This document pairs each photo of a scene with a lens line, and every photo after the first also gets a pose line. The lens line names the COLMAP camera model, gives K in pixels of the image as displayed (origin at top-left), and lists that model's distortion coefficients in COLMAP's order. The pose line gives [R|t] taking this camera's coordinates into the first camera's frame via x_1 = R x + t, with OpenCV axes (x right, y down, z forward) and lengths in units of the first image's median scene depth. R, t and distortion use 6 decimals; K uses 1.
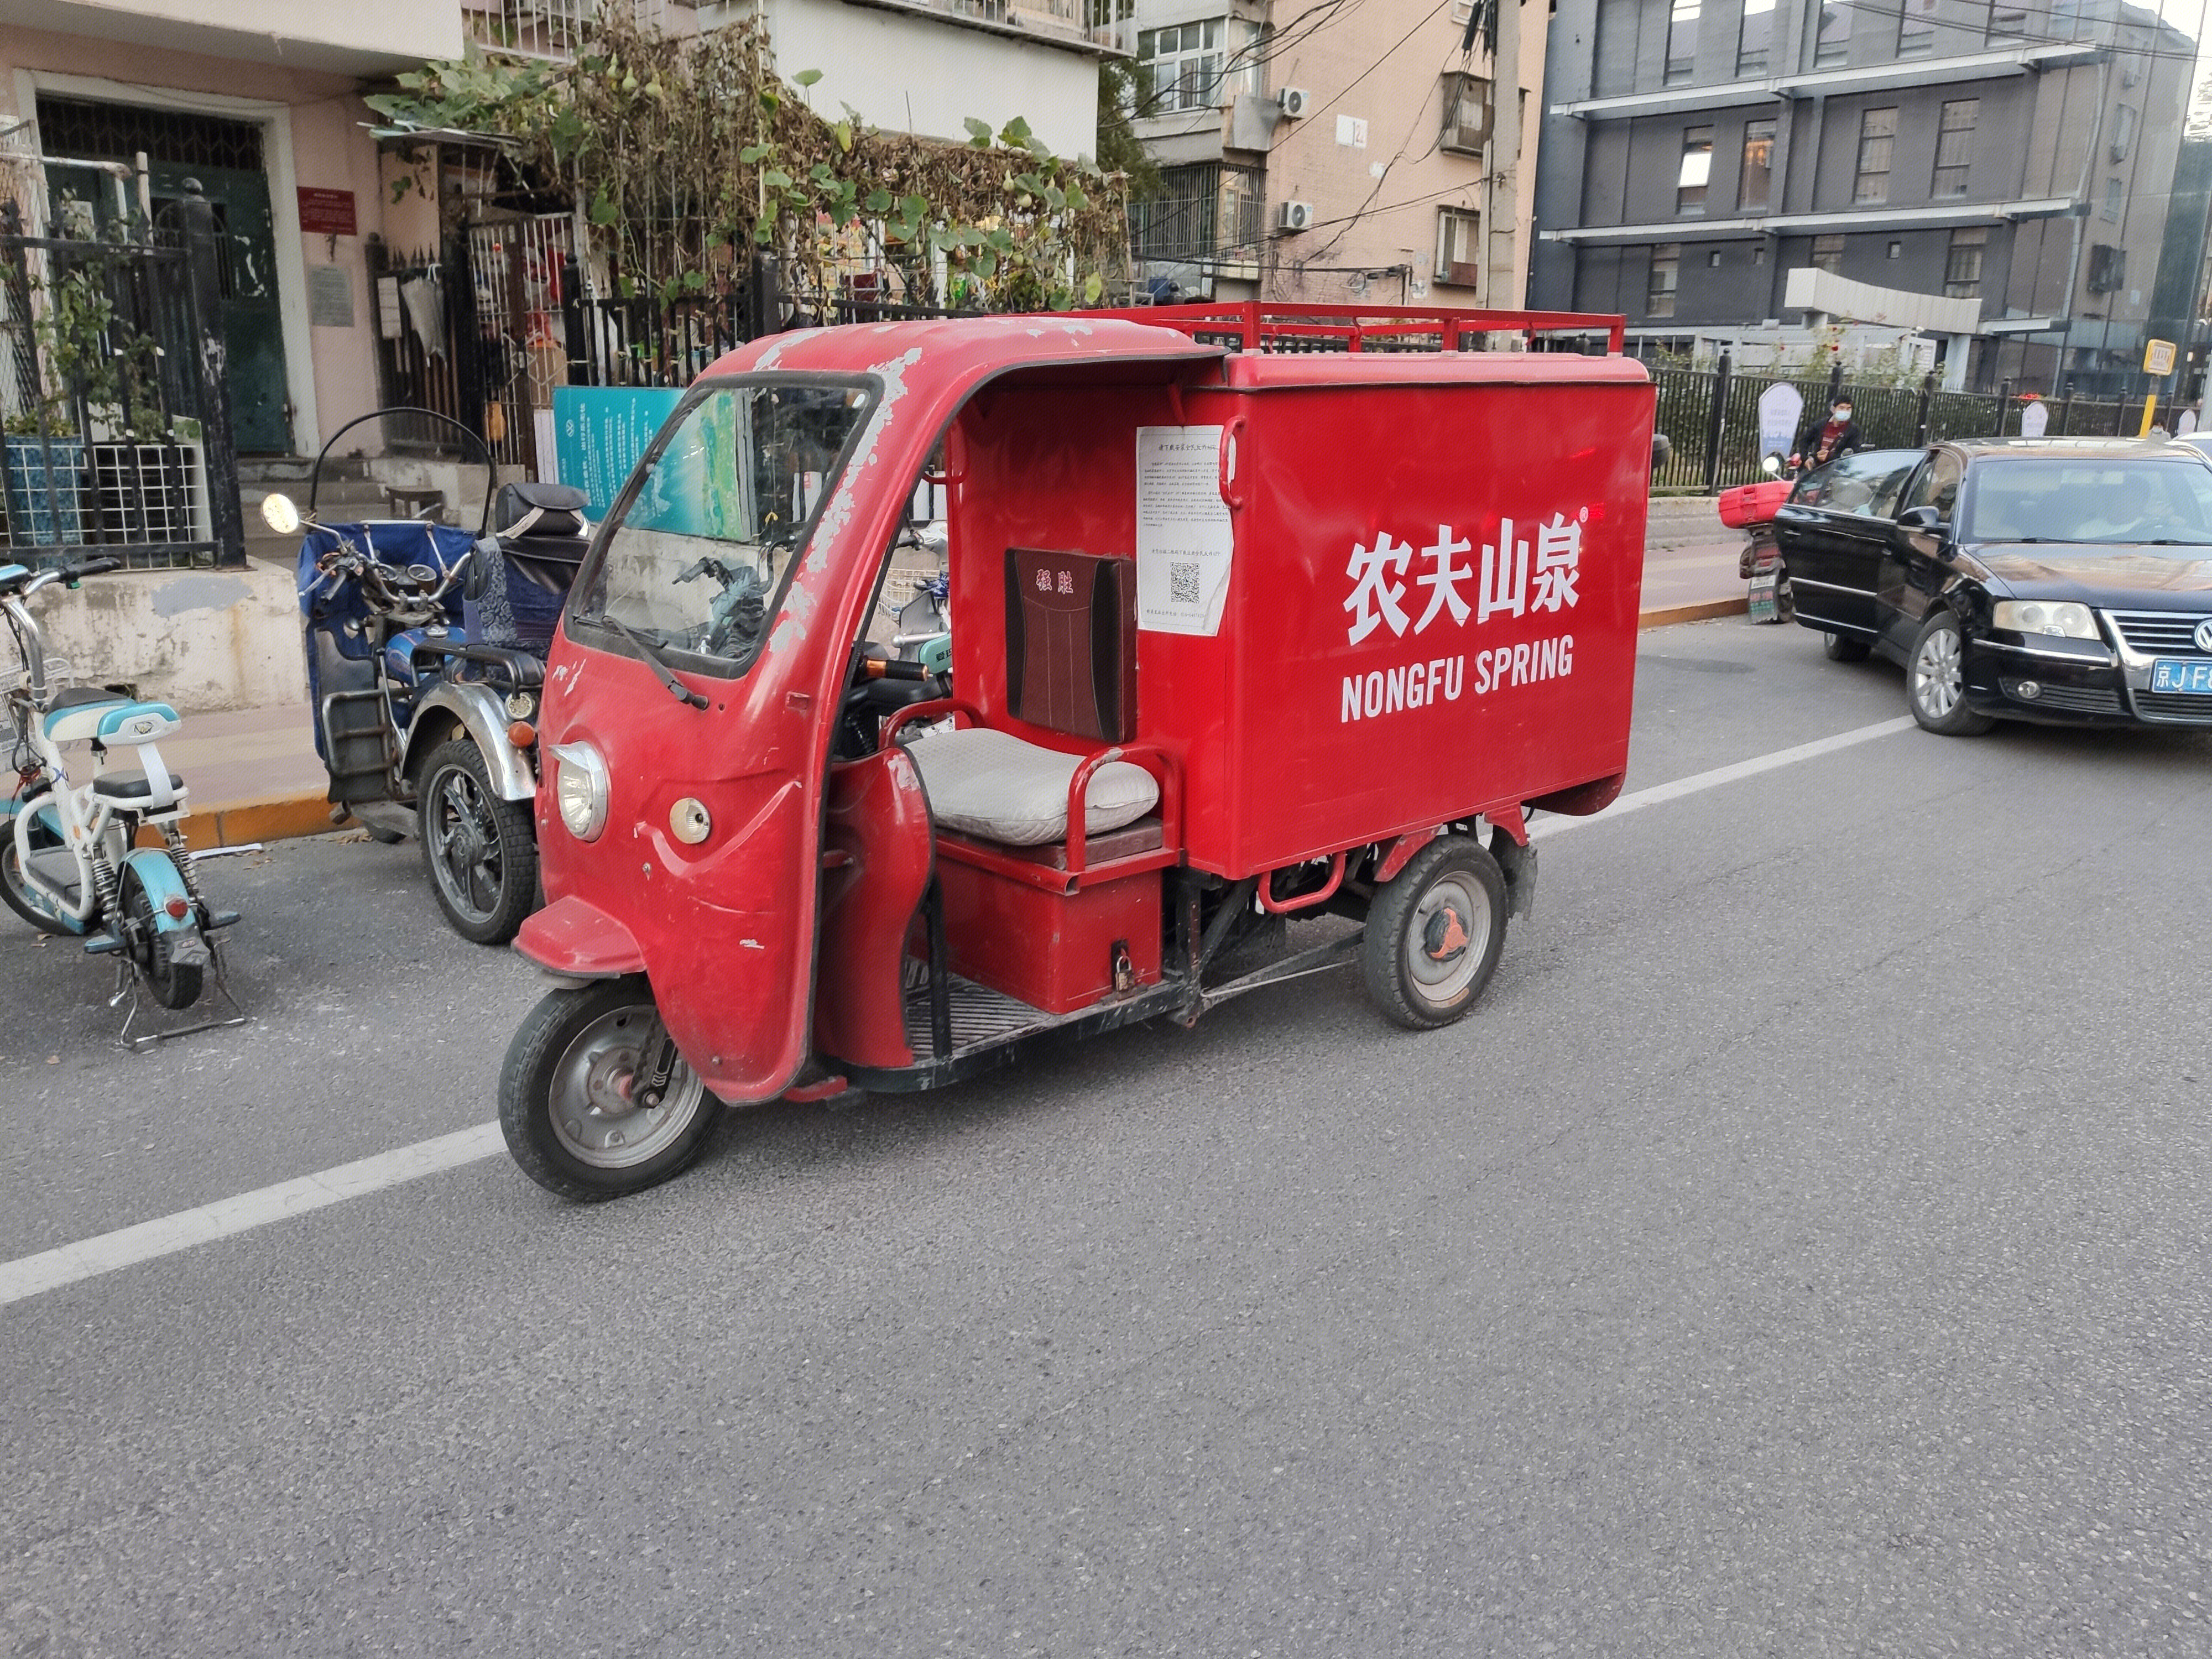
lens RADIAL K [[1649.9, 0, 1106.0], [0, 1649.9, 829.5], [0, 0, 1]] dist [-0.001628, 0.001125]
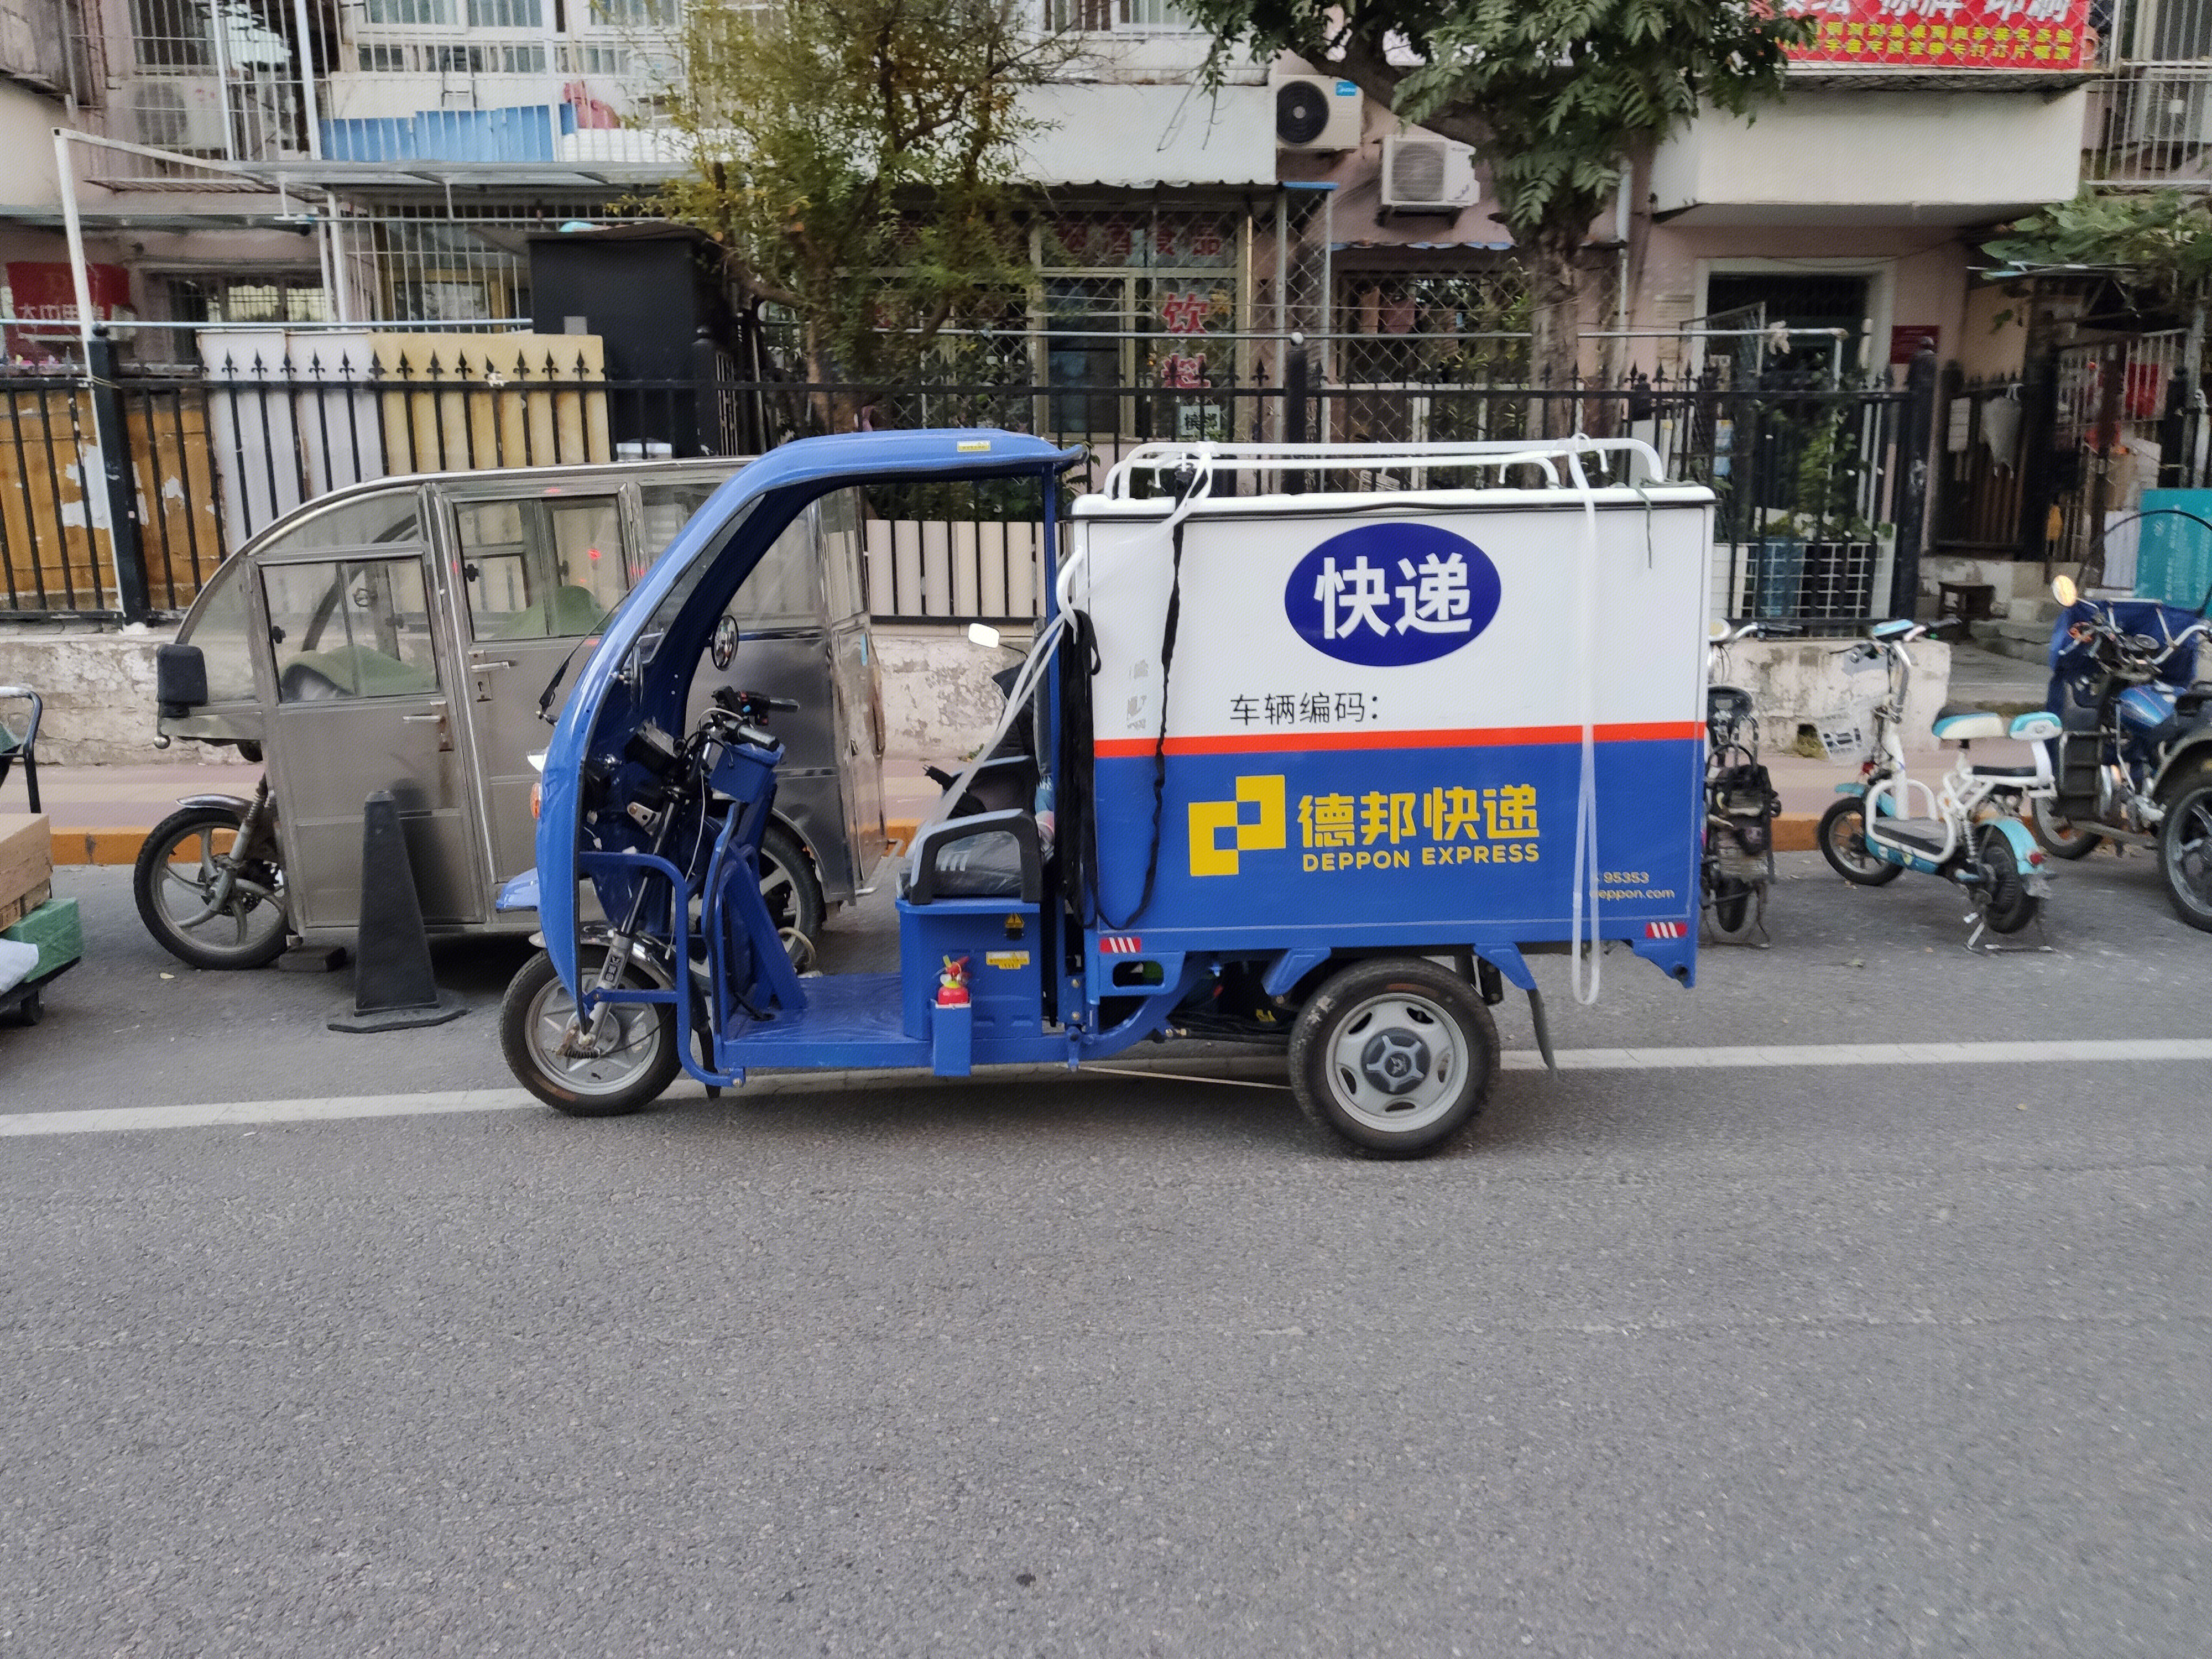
lens RADIAL K [[1747.1, 0, 1106.0], [0, 1747.1, 829.5], [0, 0, 1]] dist [-0.004970, 0.052673]
pose [[0.757216, 0.102838, -0.645018, -0.084101], [-0.148749, 0.988729, -0.016986, 0.071800], [0.636001, 0.108807, 0.763979, -0.286260]]
